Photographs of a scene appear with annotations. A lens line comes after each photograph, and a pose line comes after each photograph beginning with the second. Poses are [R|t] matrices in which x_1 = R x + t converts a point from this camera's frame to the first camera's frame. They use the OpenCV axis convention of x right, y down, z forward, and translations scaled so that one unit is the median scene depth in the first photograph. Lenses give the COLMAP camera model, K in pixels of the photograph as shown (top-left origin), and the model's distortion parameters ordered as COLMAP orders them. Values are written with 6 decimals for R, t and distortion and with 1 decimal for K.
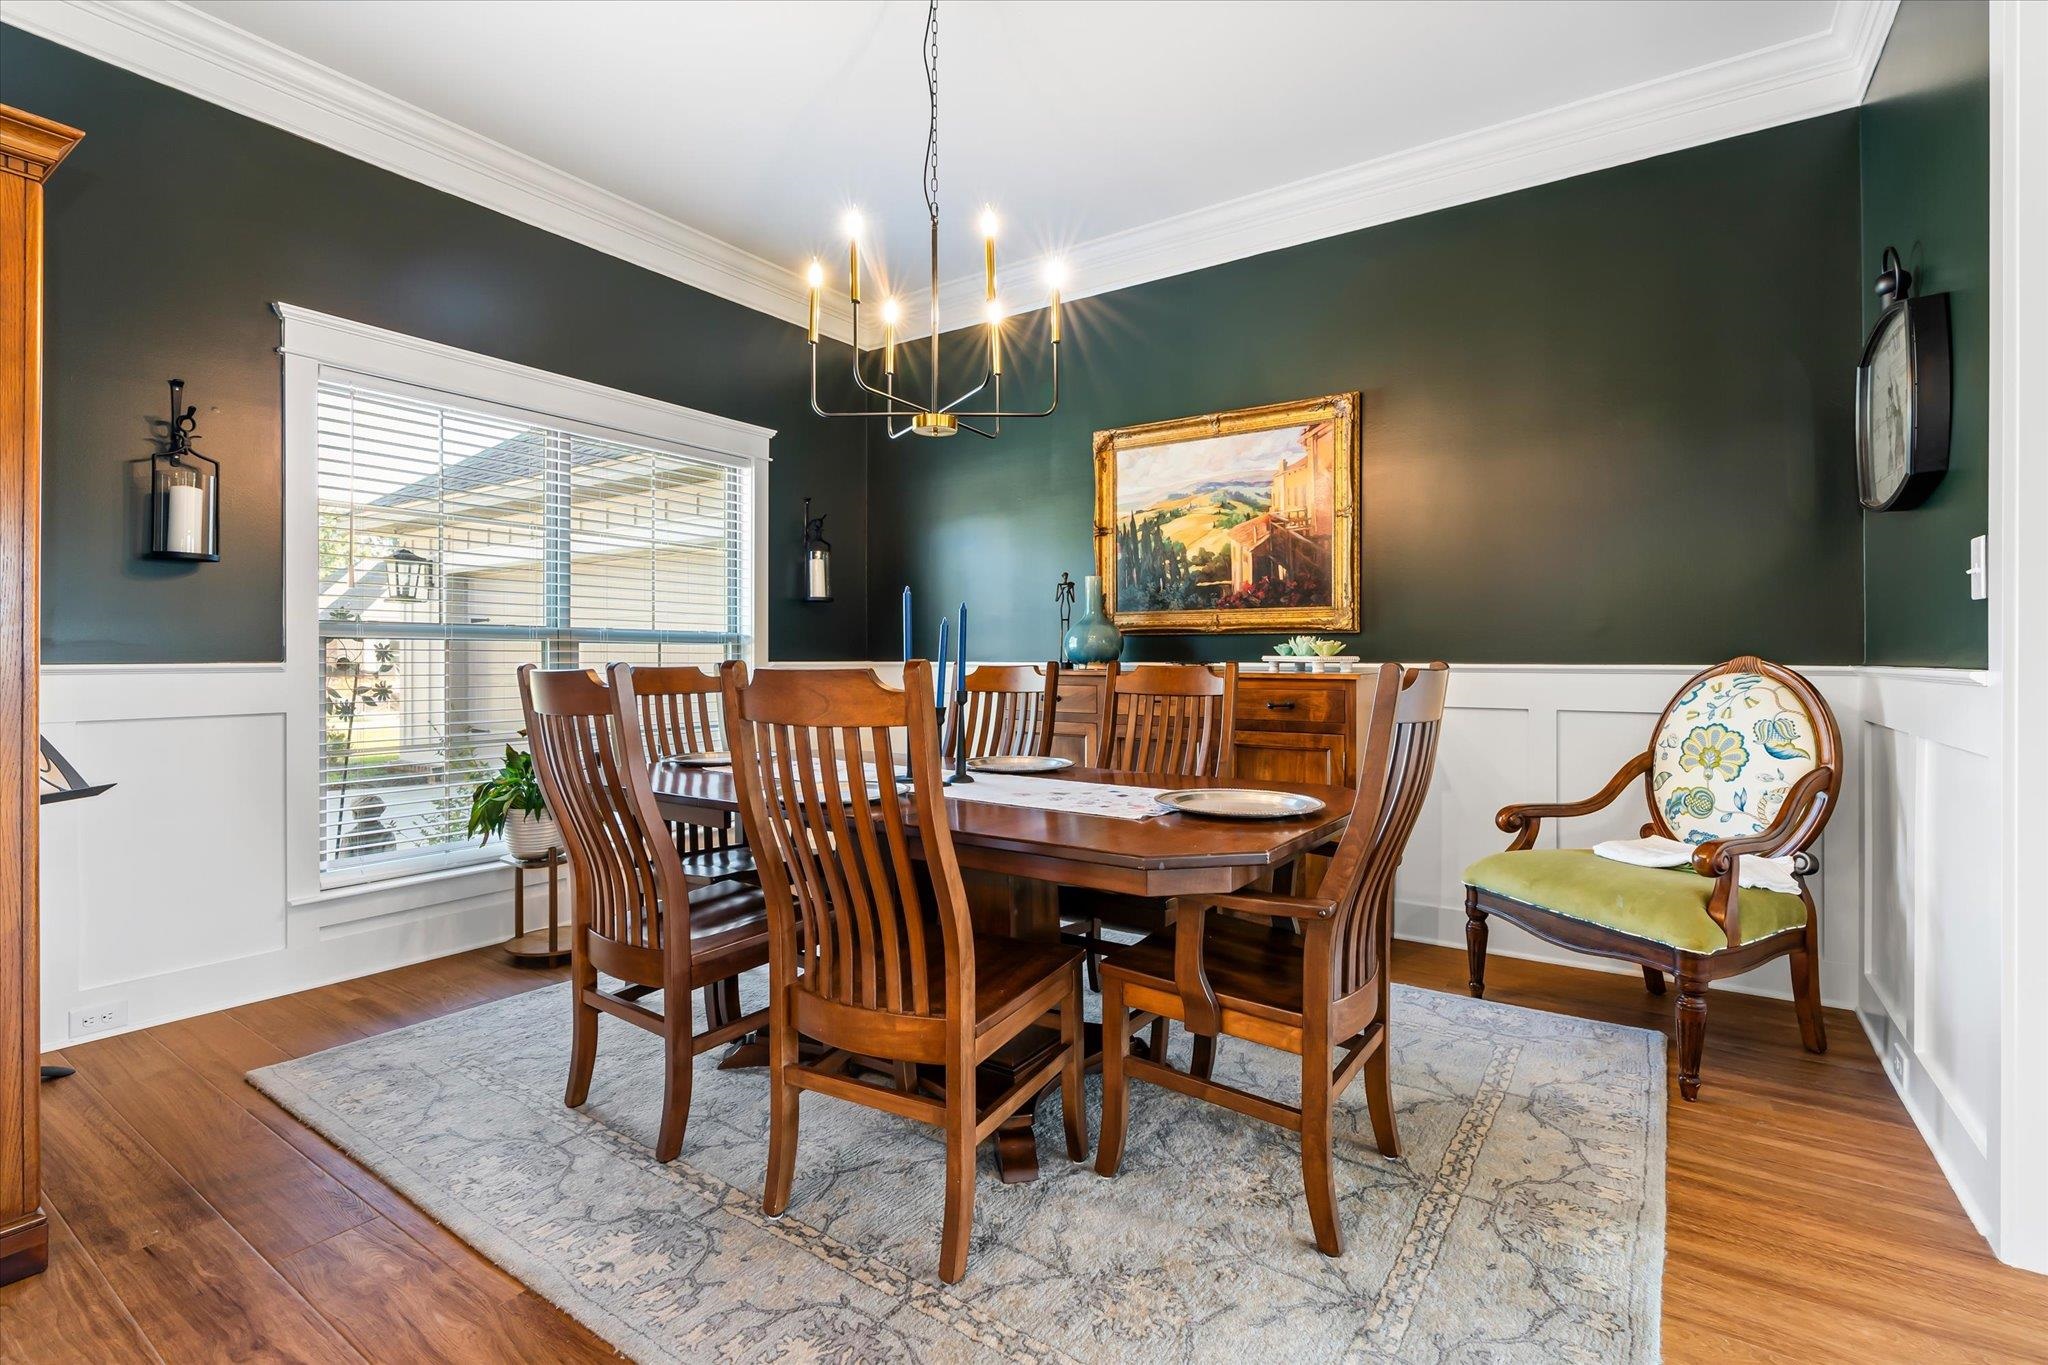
lens RADIAL K [[933.4, 0, 1019.9], [0, 933.4, 665.8], [0, 0, 1]] dist [-0.019922, 0.003043]
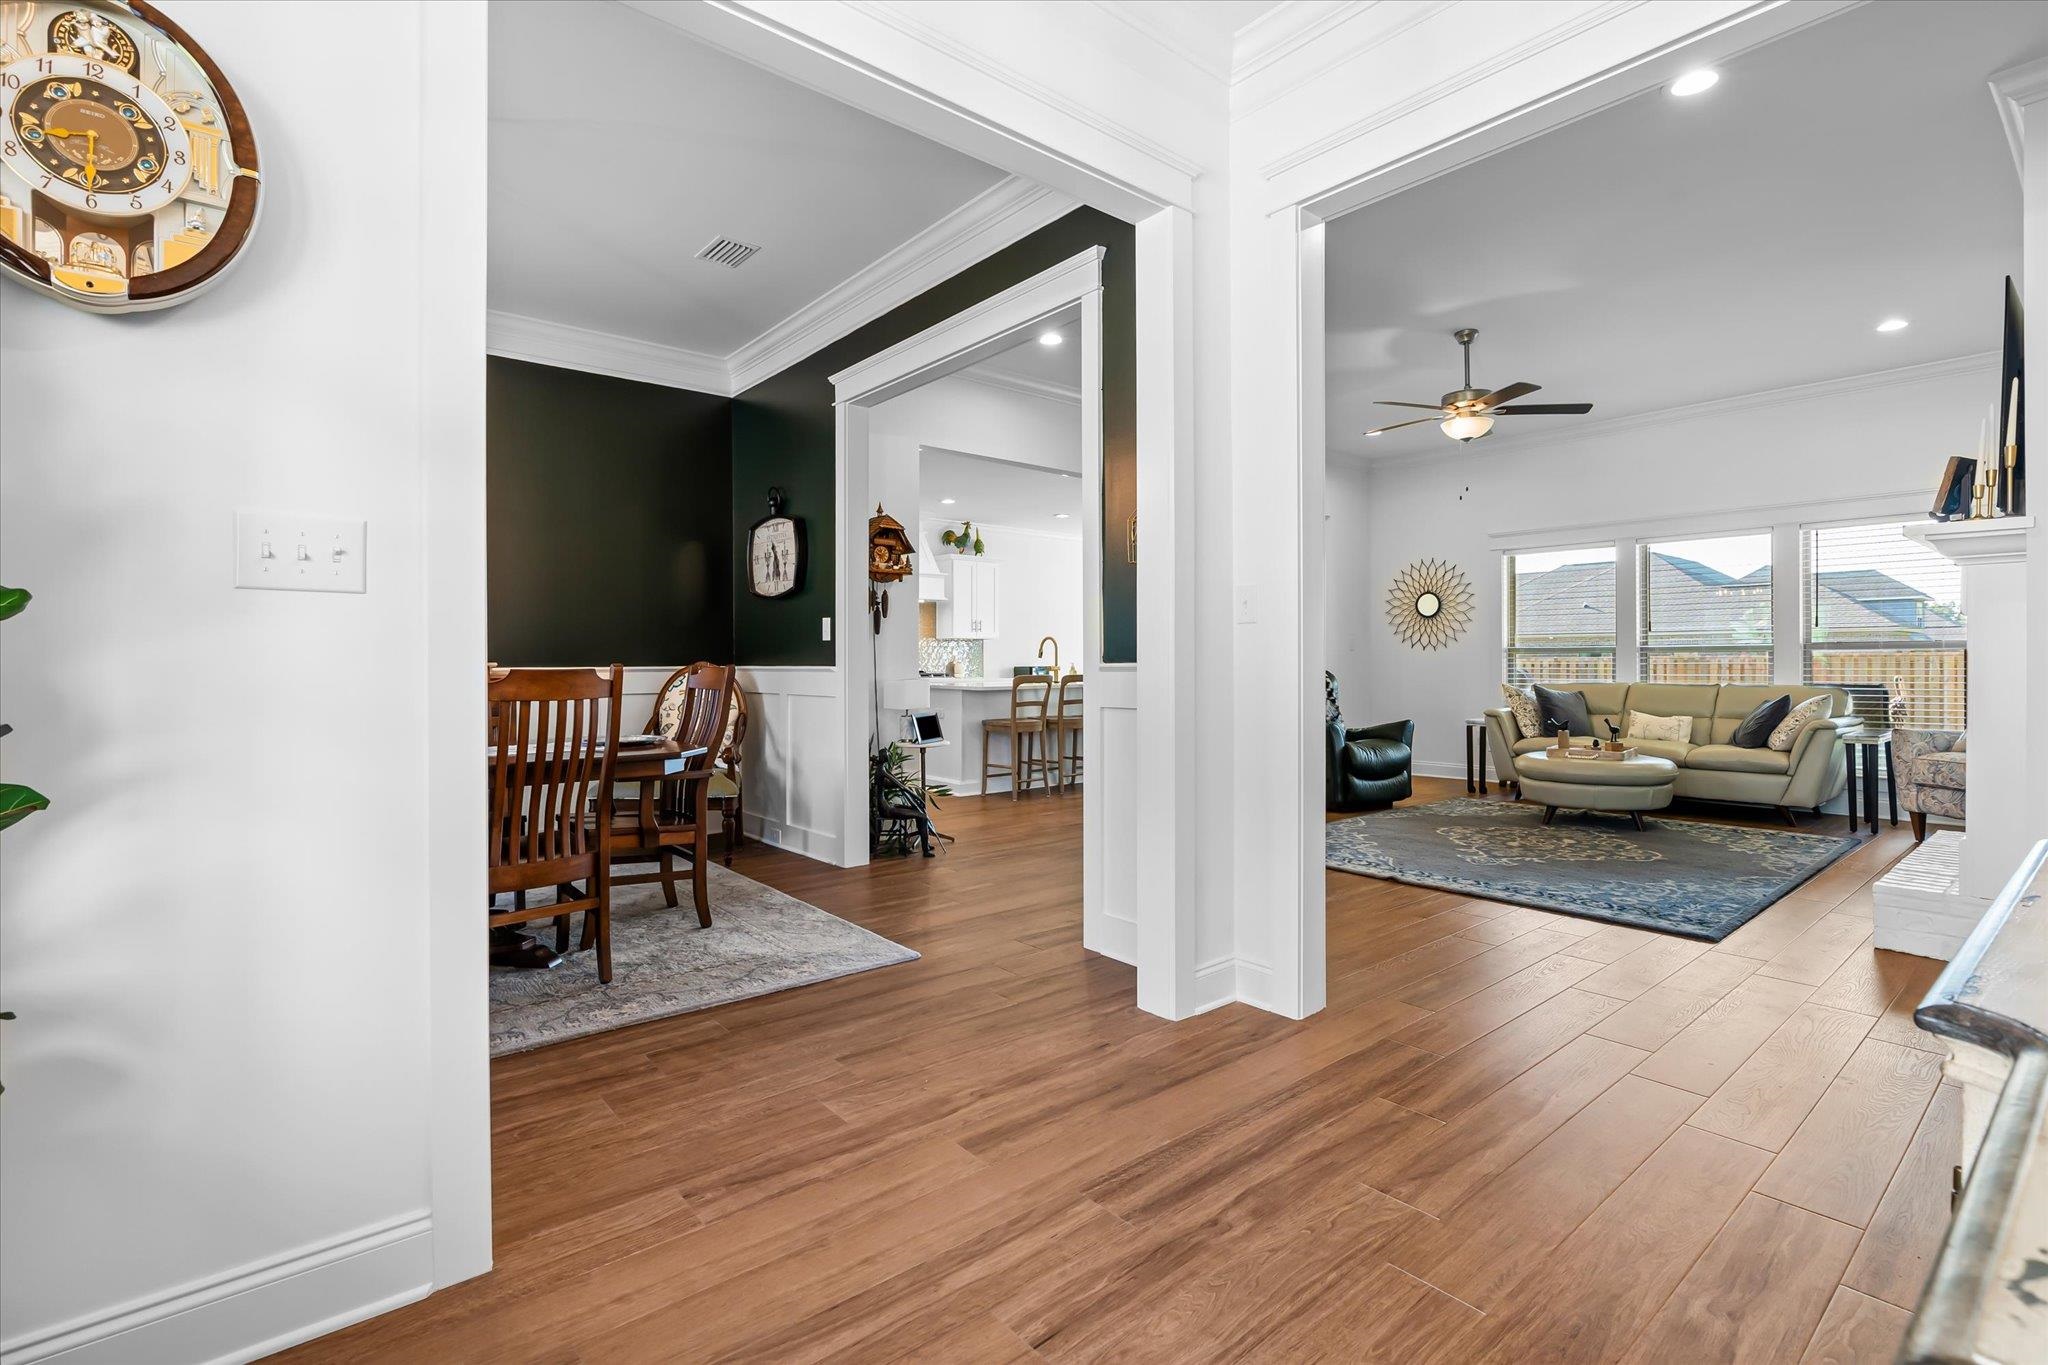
lens RADIAL K [[933.4, 0, 1010.6], [0, 933.4, 674.6], [0, 0, 1]] dist [-0.019922, 0.003043]
pose [[0.290814, -0.014408, 0.956671, -1.716326], [0.008275, 0.999887, 0.012543, -0.003152], [-0.956744, 0.004269, 0.290901, -0.395610]]
